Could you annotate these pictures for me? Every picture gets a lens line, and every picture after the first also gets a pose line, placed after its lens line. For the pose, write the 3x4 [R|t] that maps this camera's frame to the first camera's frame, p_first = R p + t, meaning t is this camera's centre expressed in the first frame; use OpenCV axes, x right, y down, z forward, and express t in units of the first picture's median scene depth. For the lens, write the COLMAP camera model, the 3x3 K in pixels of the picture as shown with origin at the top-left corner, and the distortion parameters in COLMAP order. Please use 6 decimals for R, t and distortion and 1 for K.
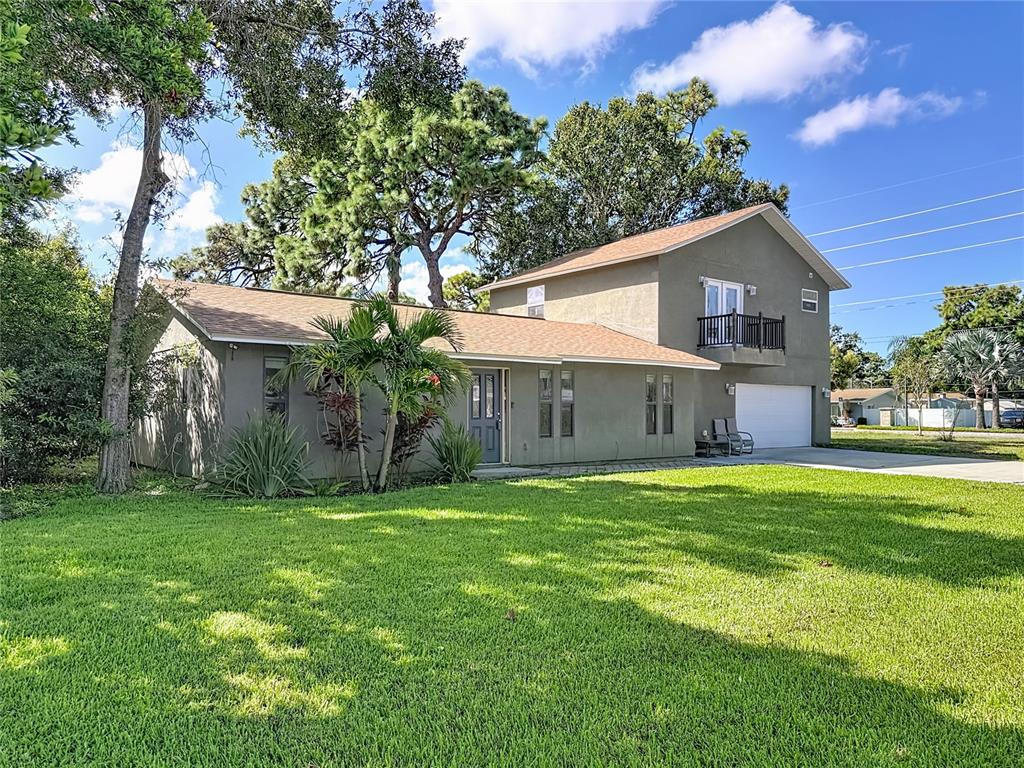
lens RADIAL K [[676.5, 0, 489.8], [0, 676.5, 397.2], [0, 0, 1]] dist [0.081131, -0.099169]
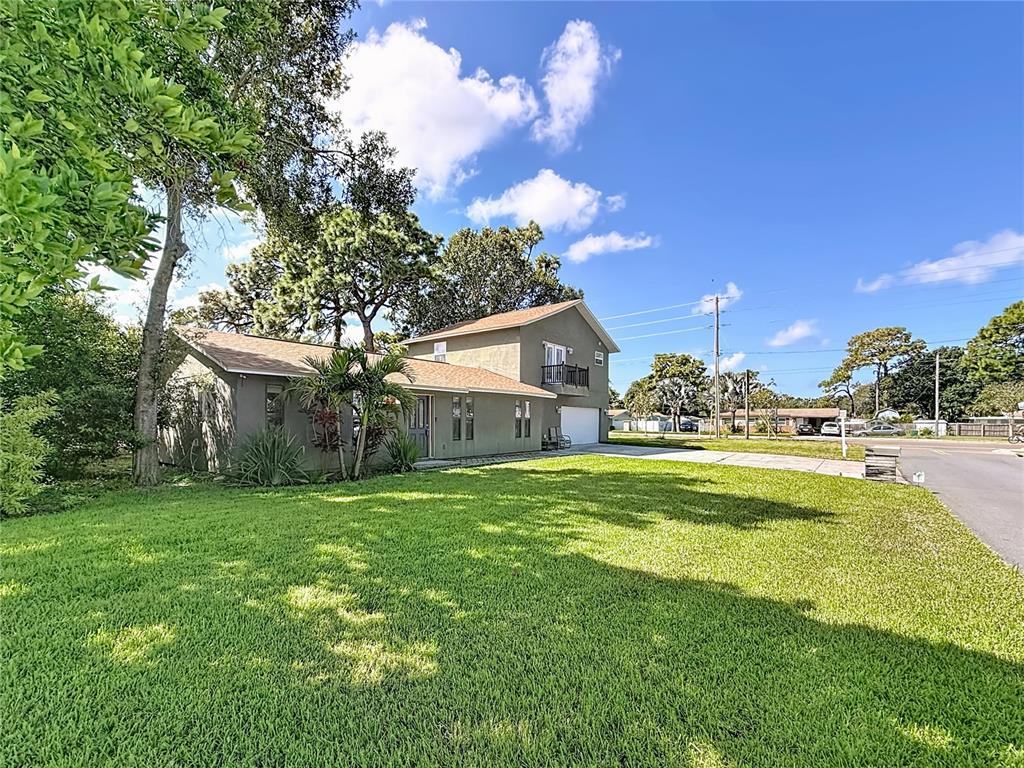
lens RADIAL K [[419.7, 0, 487.9], [0, 419.7, 429.2], [0, 0, 1]] dist [-0.001616, -0.000026]
pose [[0.975185, -0.002356, 0.221380, -0.037607], [-0.005964, 0.999301, 0.036907, -0.001061], [-0.221312, -0.037312, 0.974489, 0.031703]]
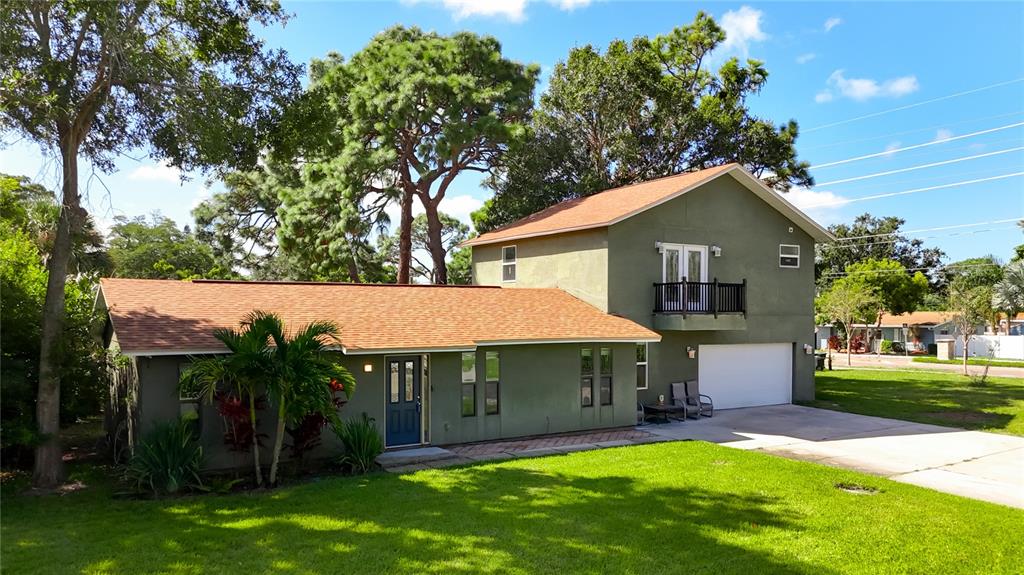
lens RADIAL K [[713.0, 0, 492.3], [0, 713.0, 324.2], [0, 0, 1]] dist [0.041365, -0.000753]
pose [[0.995022, -0.005347, -0.099509, 0.144954], [0.007684, 0.999703, 0.023115, -0.069611], [0.099356, -0.023764, 0.994768, -0.063031]]
